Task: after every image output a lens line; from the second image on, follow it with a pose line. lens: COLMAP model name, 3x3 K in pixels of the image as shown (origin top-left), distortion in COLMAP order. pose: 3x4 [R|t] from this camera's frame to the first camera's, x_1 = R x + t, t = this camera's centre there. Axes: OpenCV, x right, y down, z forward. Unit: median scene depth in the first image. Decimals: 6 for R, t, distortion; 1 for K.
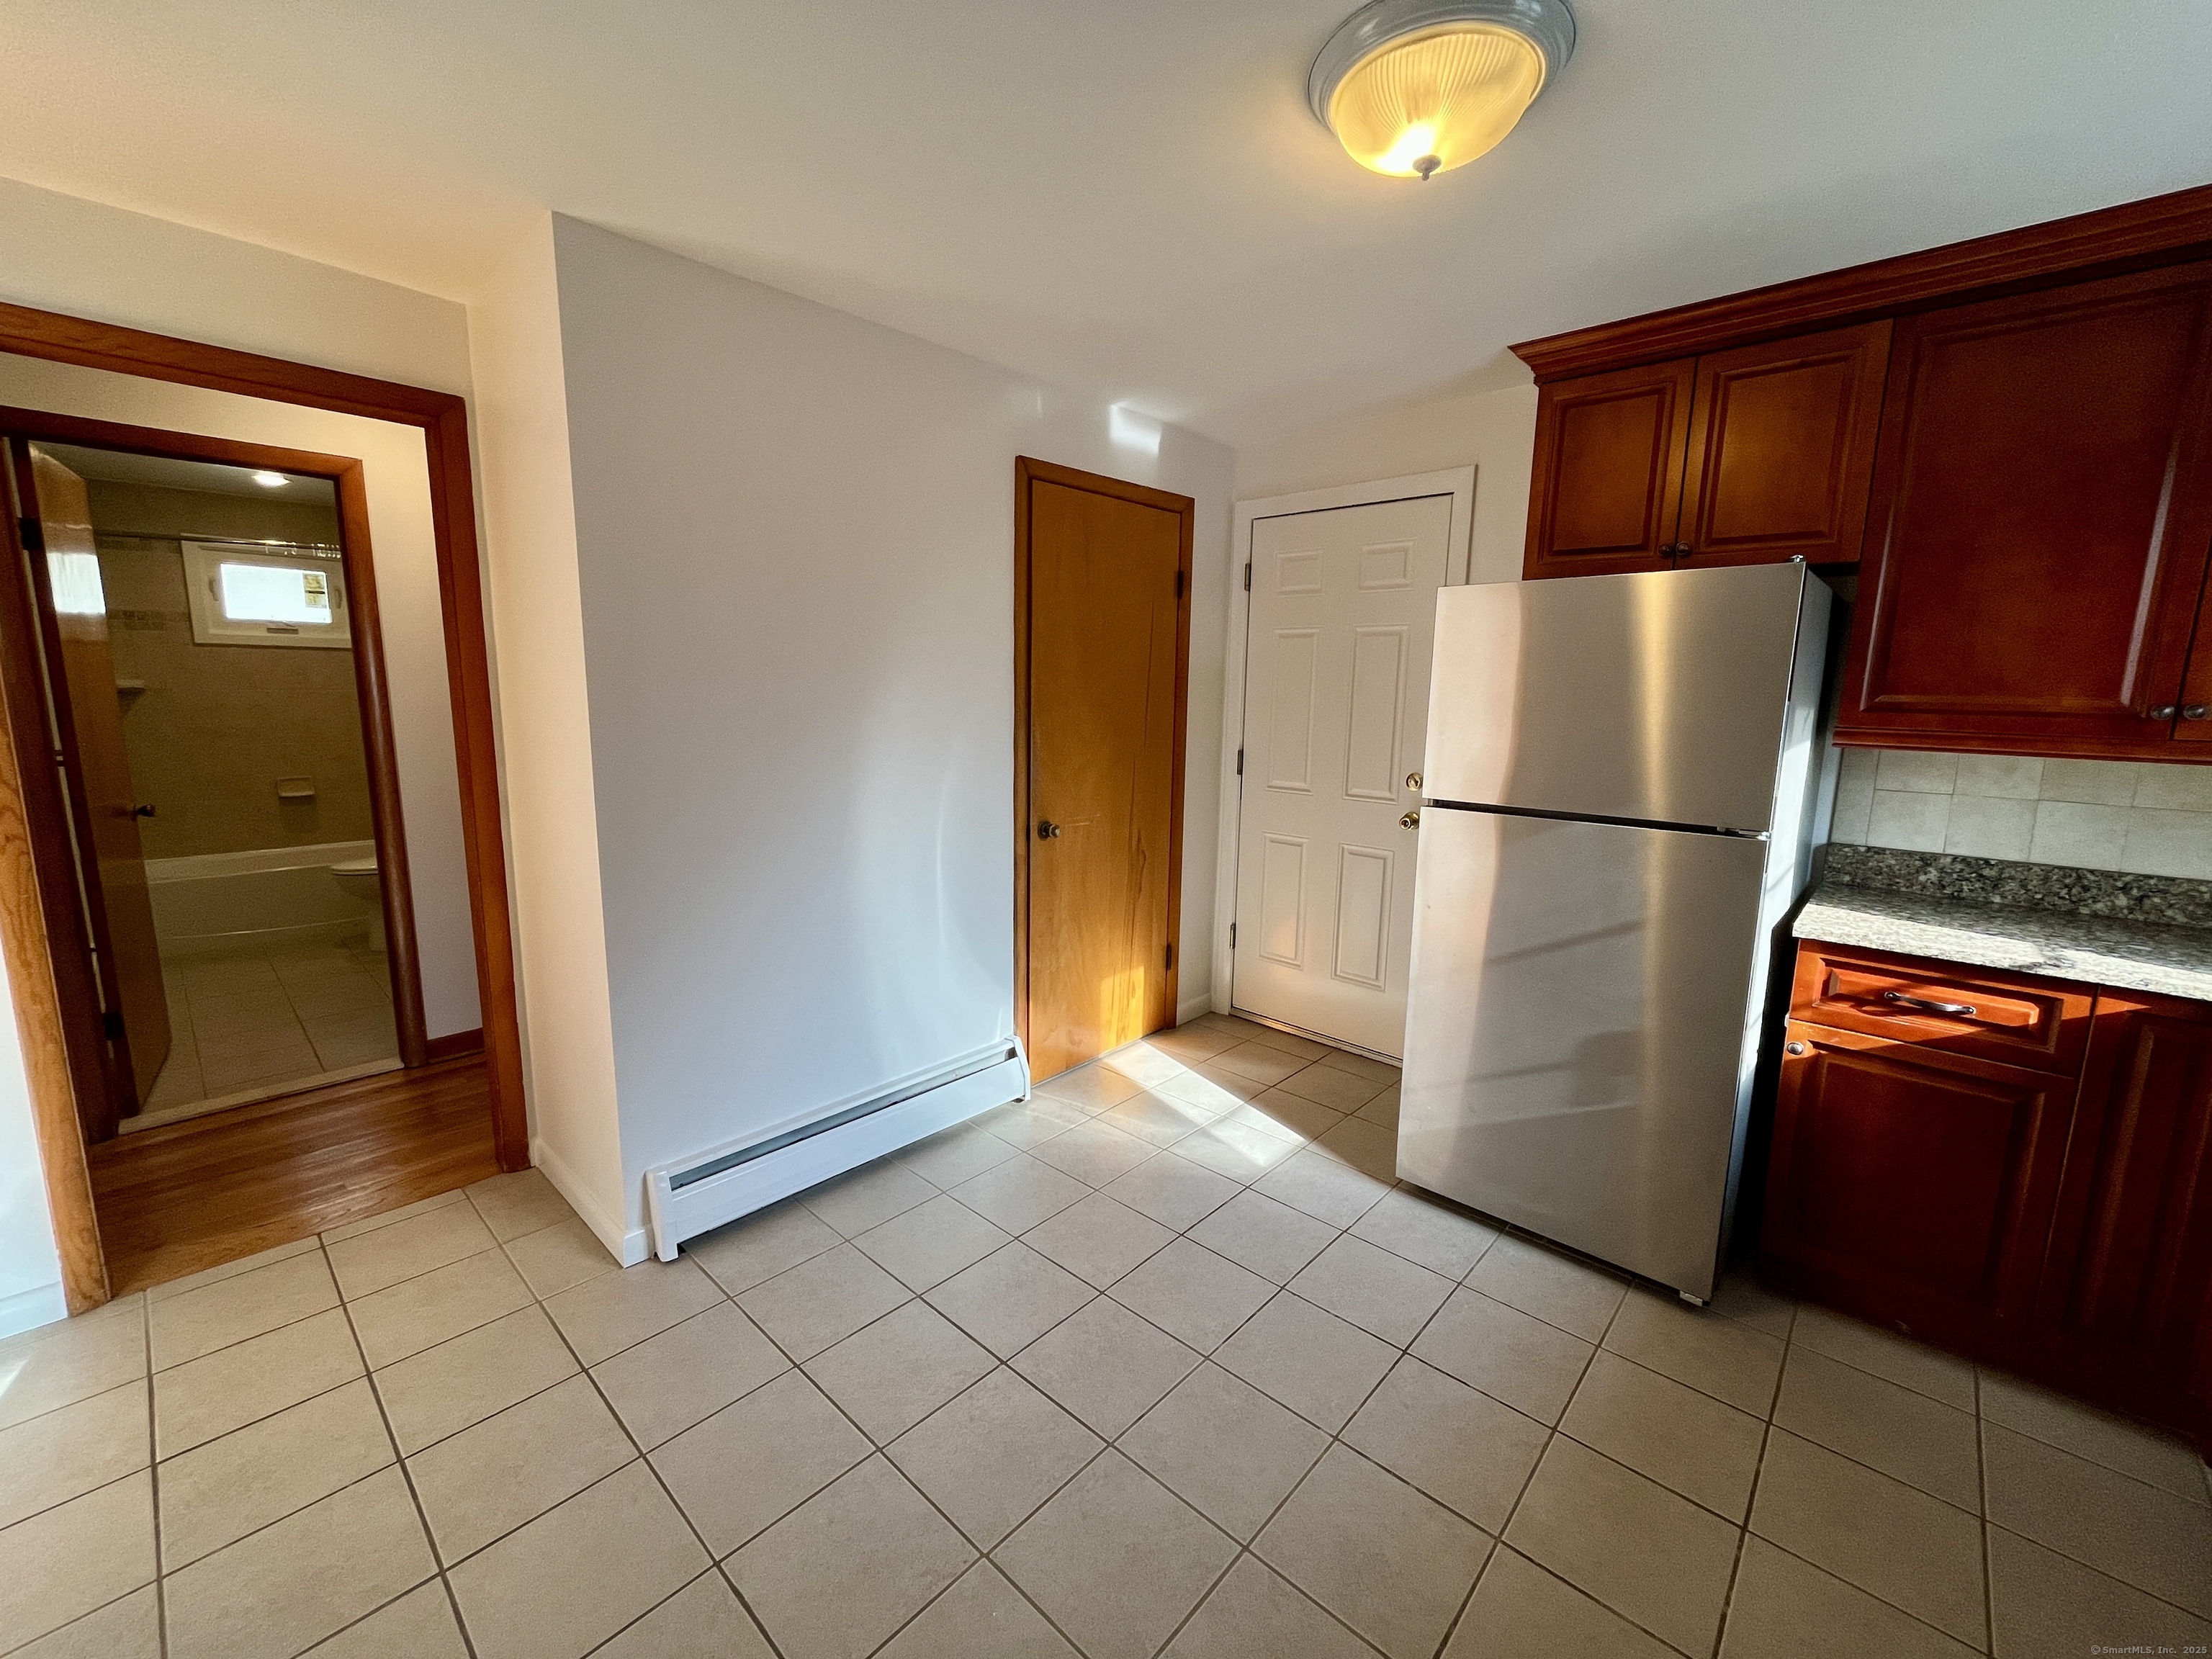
lens RADIAL K [[892.5, 0, 1109.4], [0, 892.5, 826.0], [0, 0, 1]] dist [-0.000765, -0.000714]
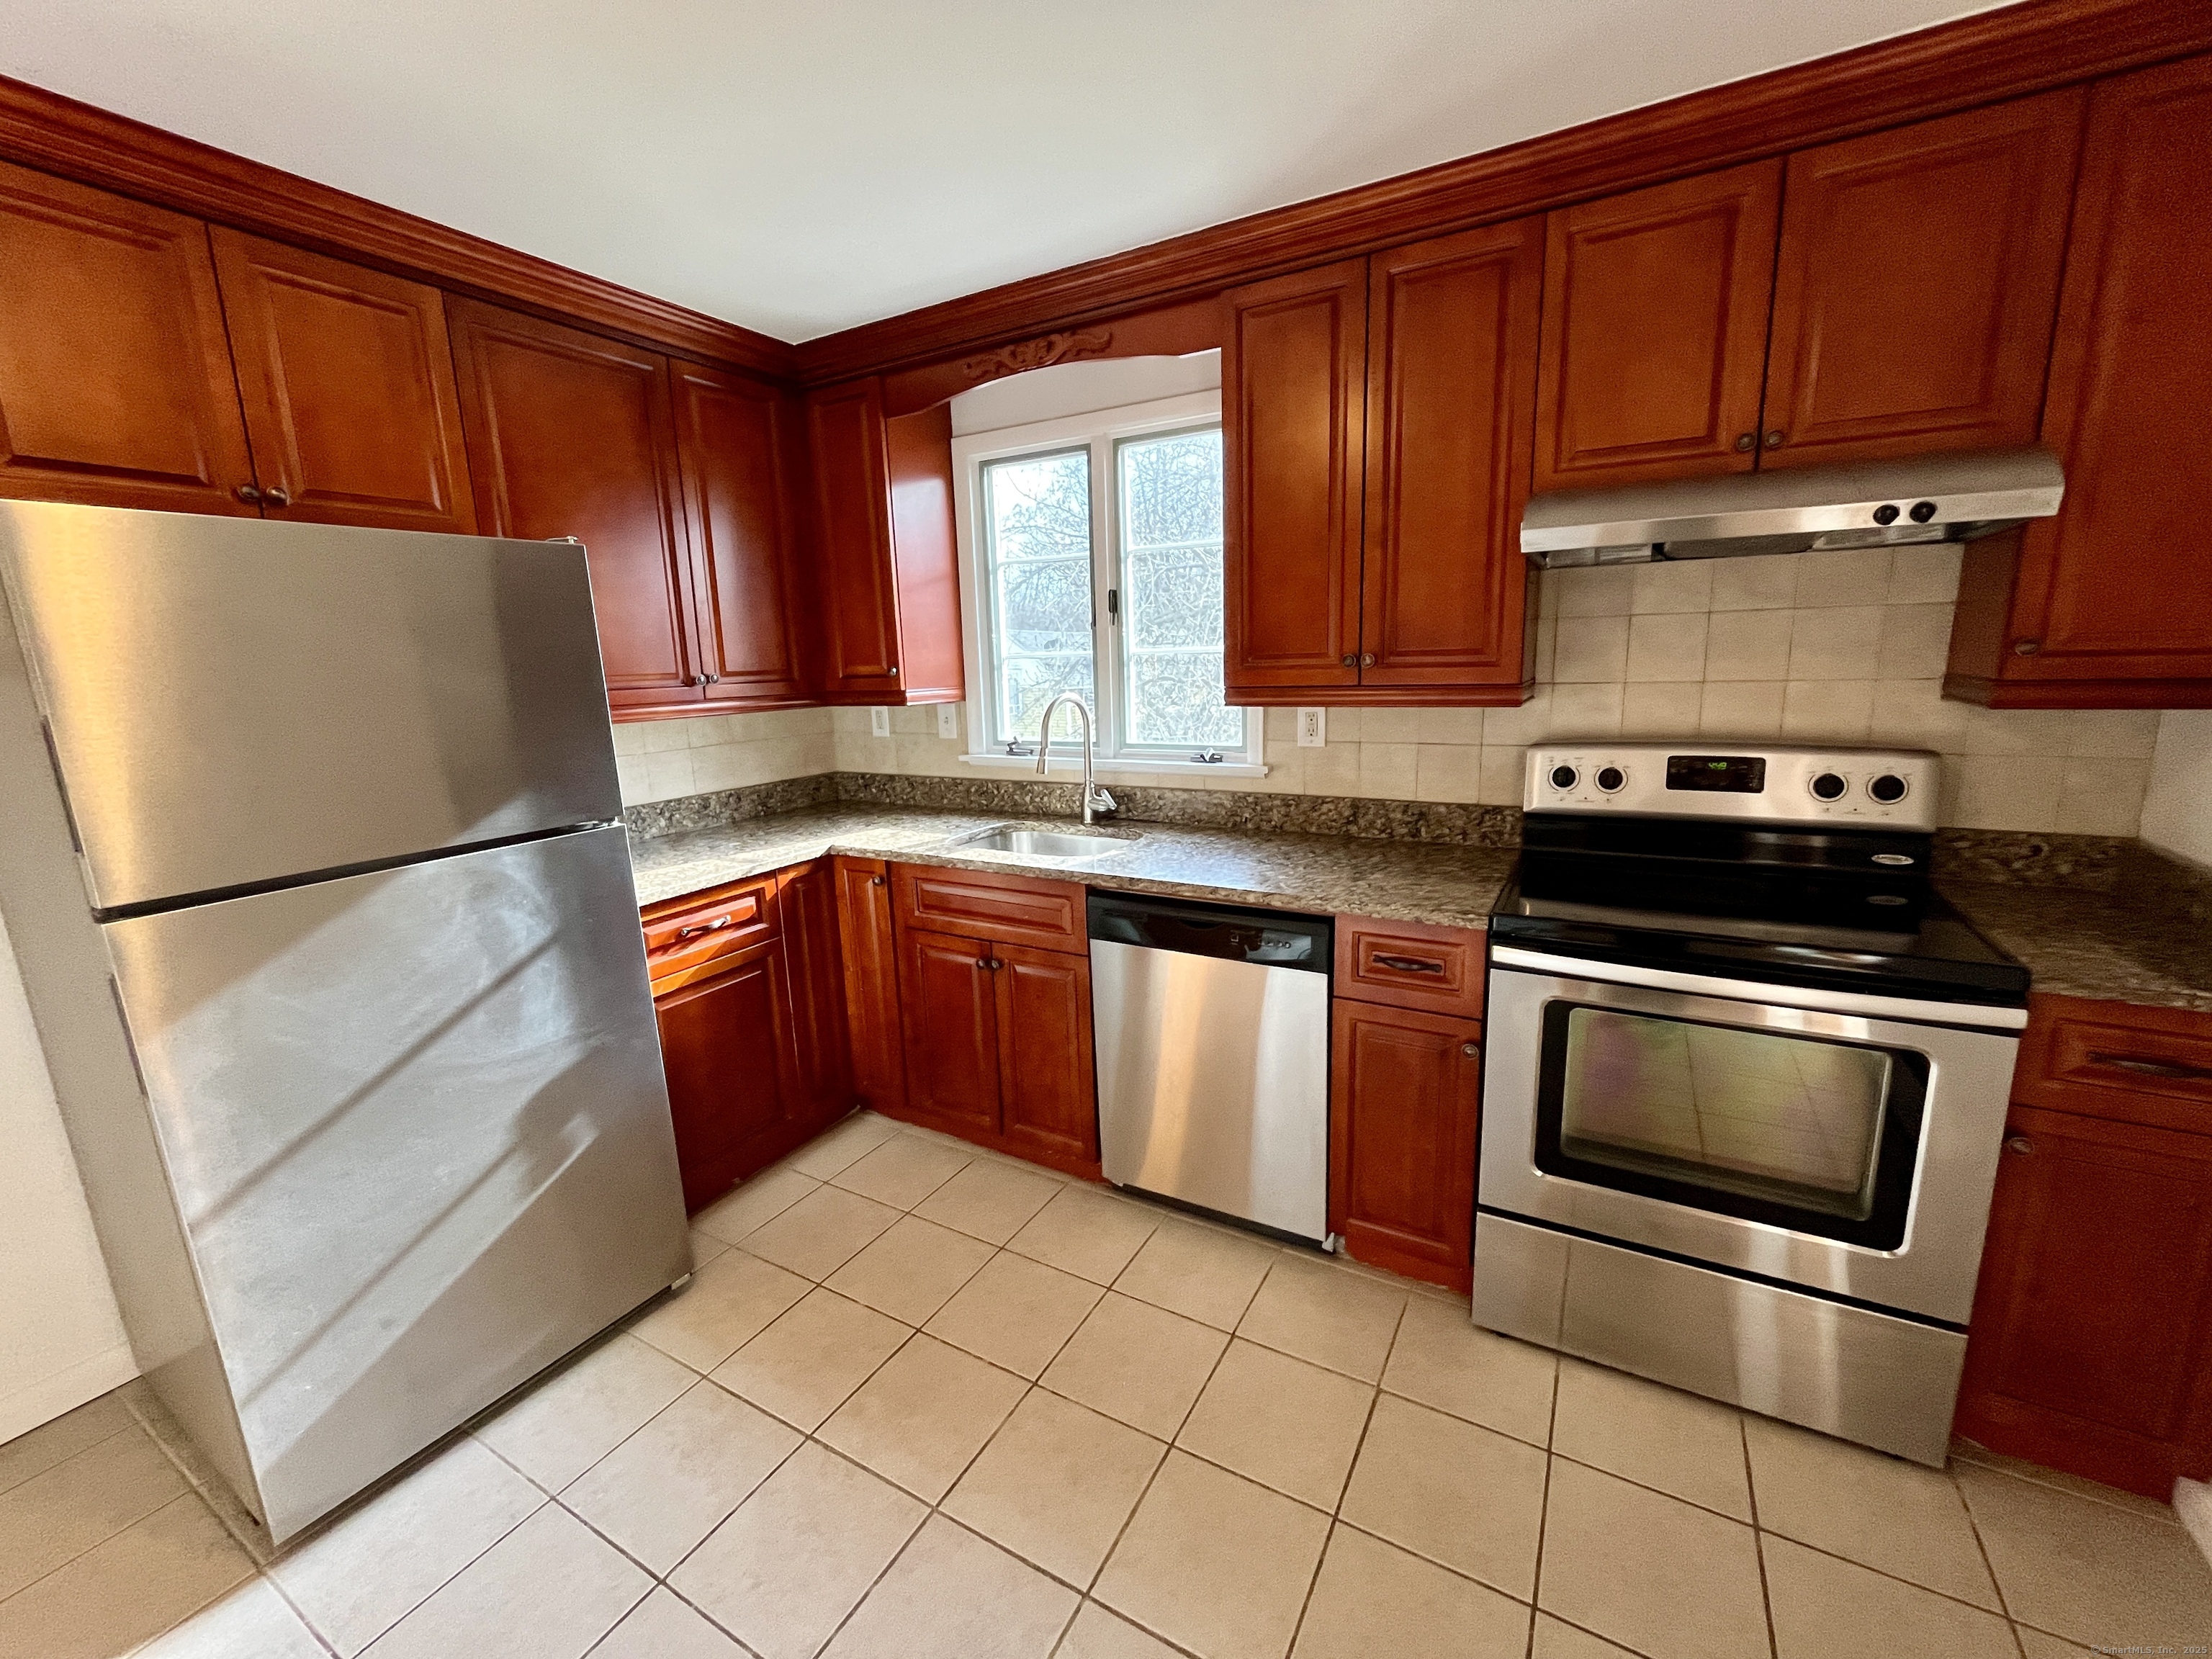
lens RADIAL K [[894.4, 0, 1112.8], [0, 894.4, 828.0], [0, 0, 1]] dist [-0.000703, -0.000151]
pose [[-0.224150, -0.197421, 0.954349, -0.309747], [0.180240, 0.953975, 0.239677, -0.108056], [-0.957742, 0.225735, -0.178250, 0.578029]]
